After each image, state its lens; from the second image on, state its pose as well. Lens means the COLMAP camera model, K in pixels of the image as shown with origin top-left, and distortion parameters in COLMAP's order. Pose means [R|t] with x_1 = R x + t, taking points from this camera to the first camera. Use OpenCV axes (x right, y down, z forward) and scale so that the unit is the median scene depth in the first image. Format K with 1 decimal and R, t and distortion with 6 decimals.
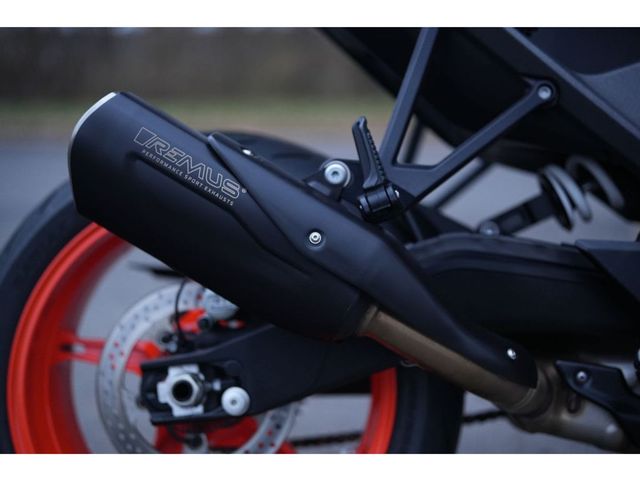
lens RADIAL K [[876.7, 0, 320.0], [0, 876.7, 240.0], [0, 0, 1]] dist [-0.038309, -0.036805]
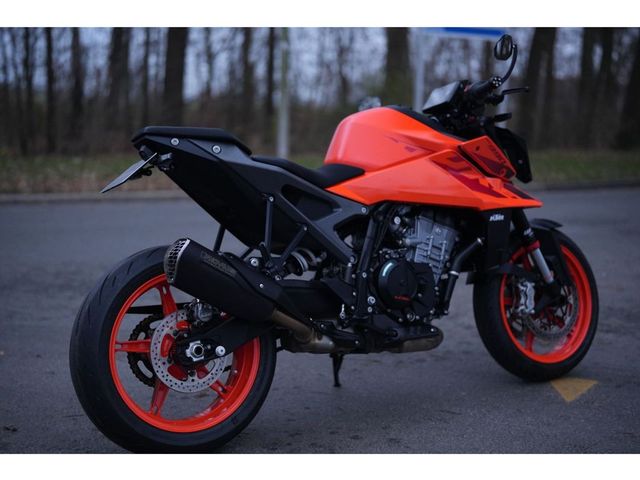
lens RADIAL K [[876.7, 0, 320.0], [0, 876.7, 240.0], [0, 0, 1]] dist [-0.038309, -0.036805]
pose [[0.776537, -0.057953, 0.627401, -1.484680], [0.076950, 0.997030, -0.003146, -0.115608], [-0.625355, 0.050721, 0.778690, -1.245865]]
